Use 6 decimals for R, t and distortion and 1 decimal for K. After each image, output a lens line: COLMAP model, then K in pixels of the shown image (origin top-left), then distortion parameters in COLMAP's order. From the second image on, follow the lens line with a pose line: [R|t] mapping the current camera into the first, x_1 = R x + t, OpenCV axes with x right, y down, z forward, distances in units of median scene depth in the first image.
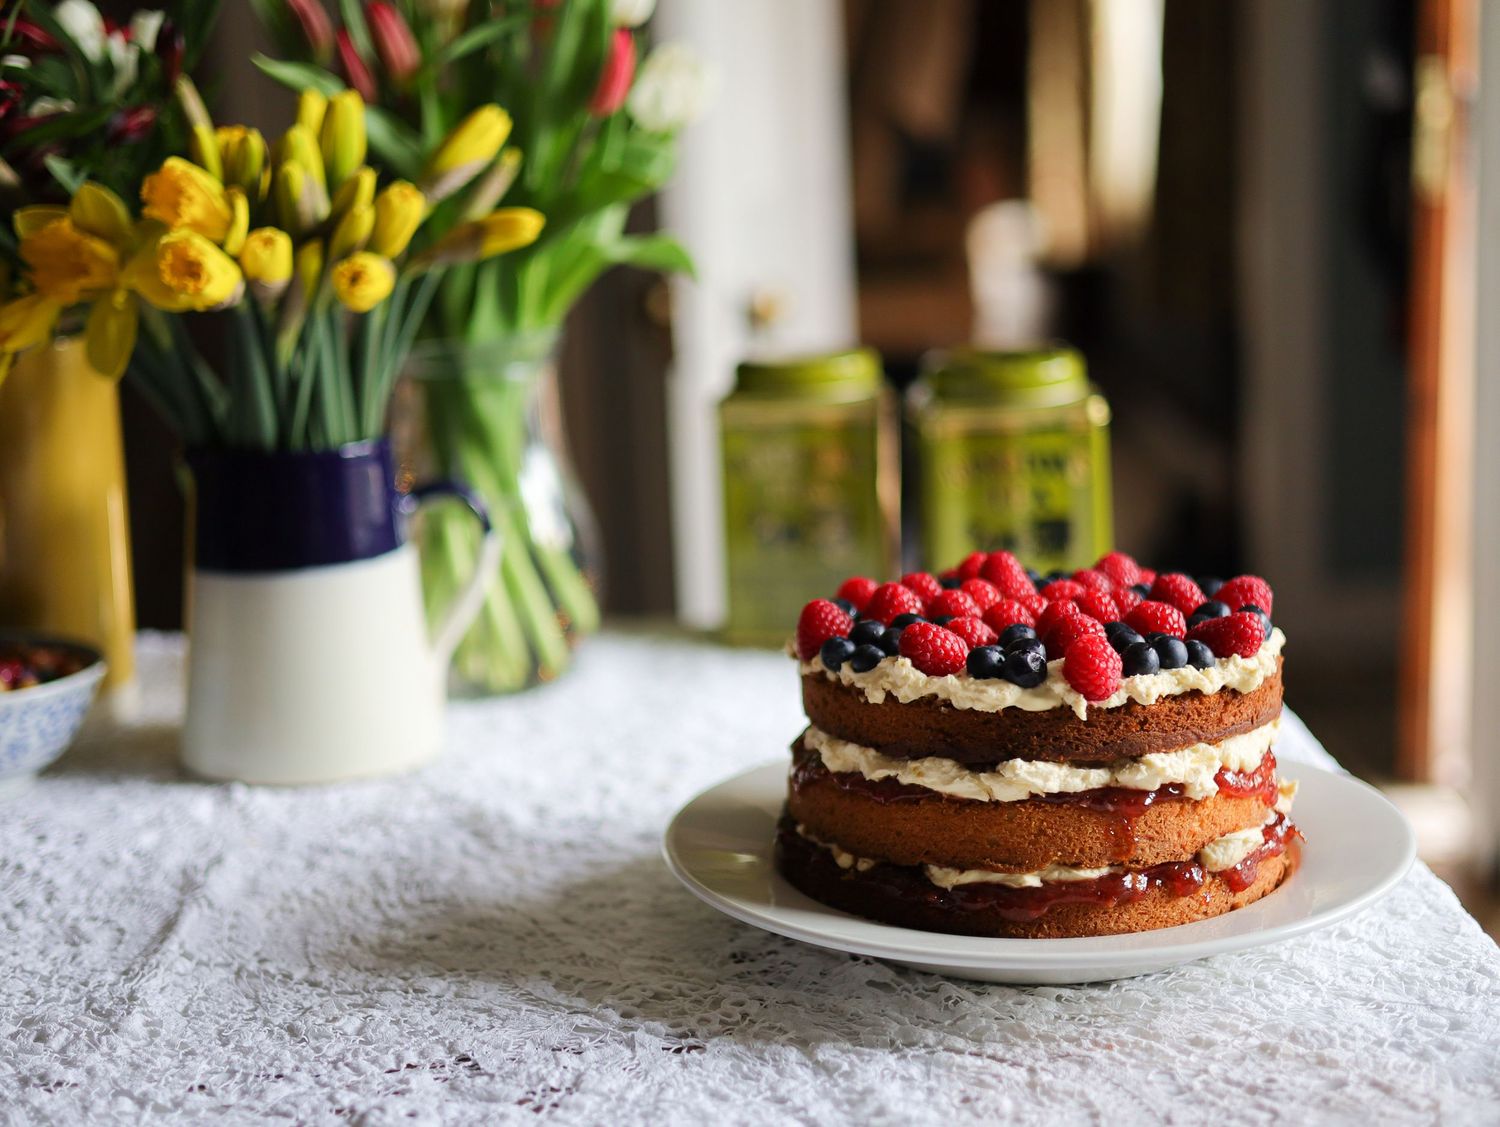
lens RADIAL K [[2431.3, 0, 750.0], [0, 2431.3, 563.5], [0, 0, 1]] dist [0.001500, -0.021030]
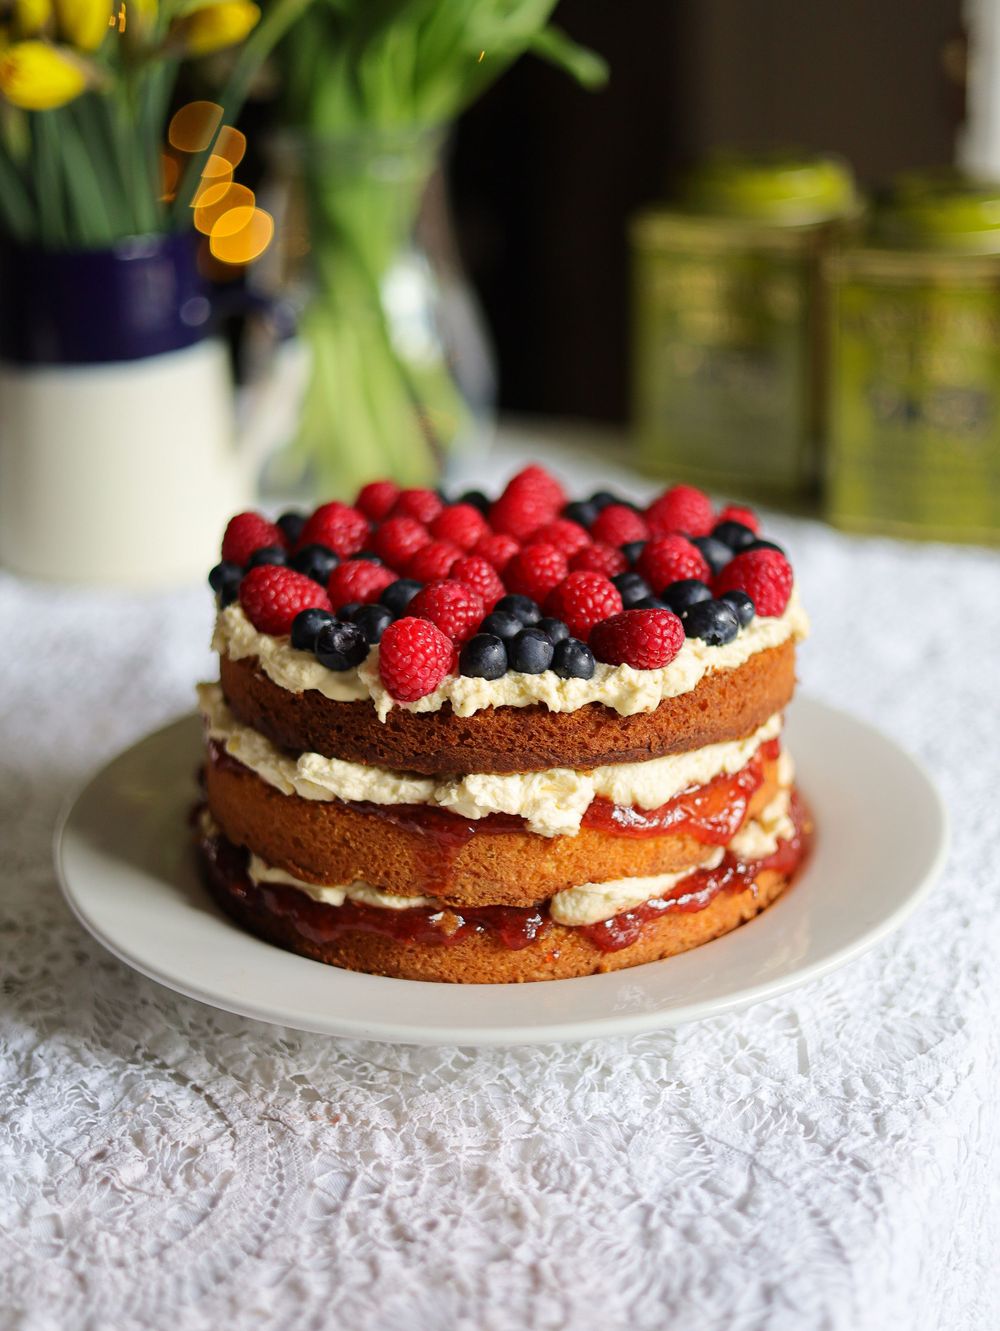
lens RADIAL K [[2157.4, 0, 500.0], [0, 2157.4, 665.5], [0, 0, 1]] dist [0.001500, -0.021030]
pose [[0.913489, 0.161581, -0.373403, 0.429155], [-0.087915, 0.974467, 0.206603, -0.102916], [0.397252, -0.155901, 0.904370, 0.369250]]
